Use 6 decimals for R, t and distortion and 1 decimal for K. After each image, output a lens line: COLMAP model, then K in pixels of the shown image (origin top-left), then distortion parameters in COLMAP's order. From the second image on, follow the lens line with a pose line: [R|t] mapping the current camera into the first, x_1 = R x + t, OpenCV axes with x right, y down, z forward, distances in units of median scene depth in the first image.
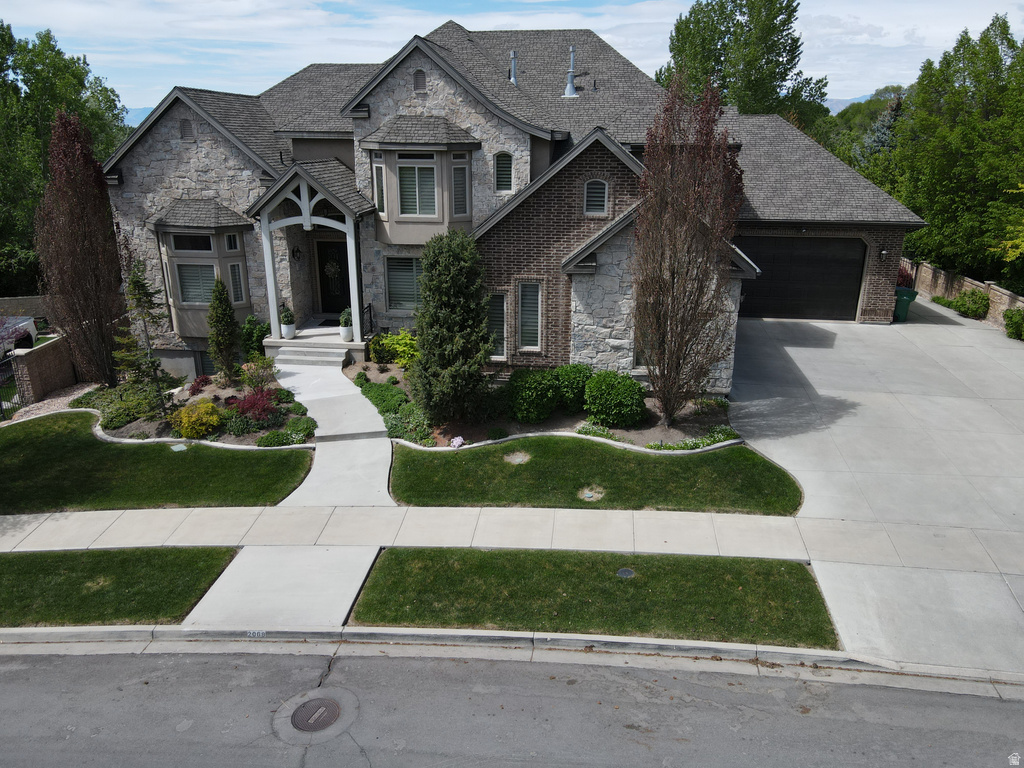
lens RADIAL K [[773.7, 0, 507.4], [0, 773.7, 379.2], [0, 0, 1]] dist [-0.006871, 0.034320]
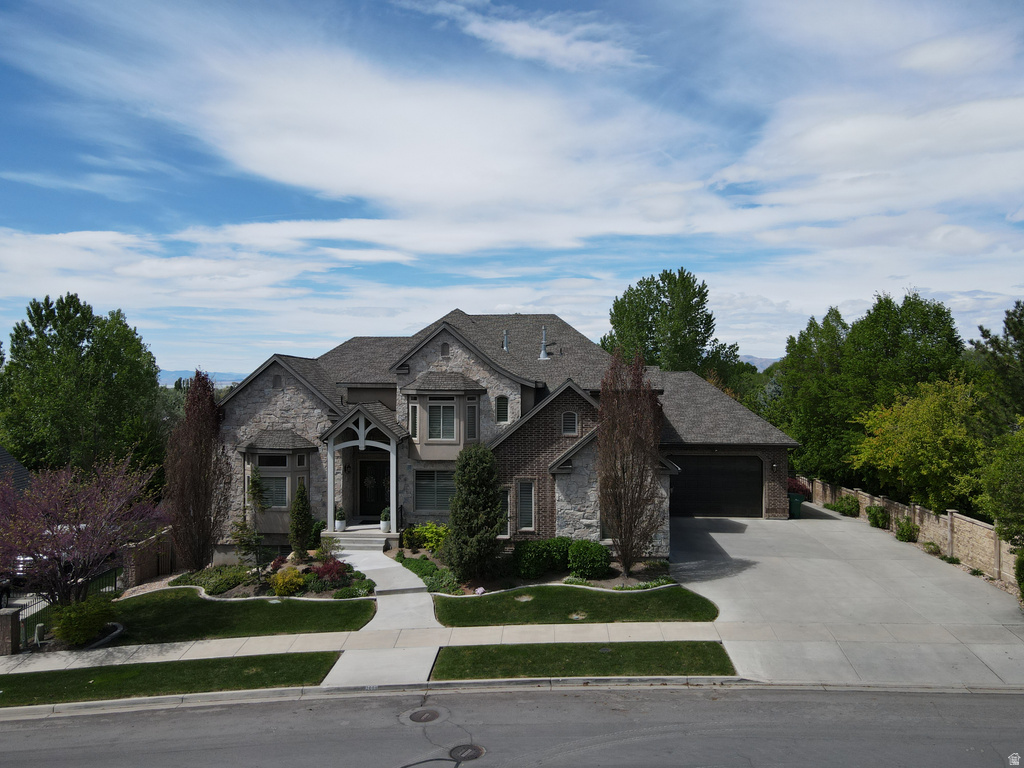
lens RADIAL K [[773.7, 0, 507.4], [0, 773.7, 379.2], [0, 0, 1]] dist [-0.006871, 0.034320]
pose [[0.998308, -0.001738, 0.058117, -0.083409], [0.019947, 0.949131, -0.314249, 0.137932], [-0.054615, 0.314877, 0.947560, -0.398486]]
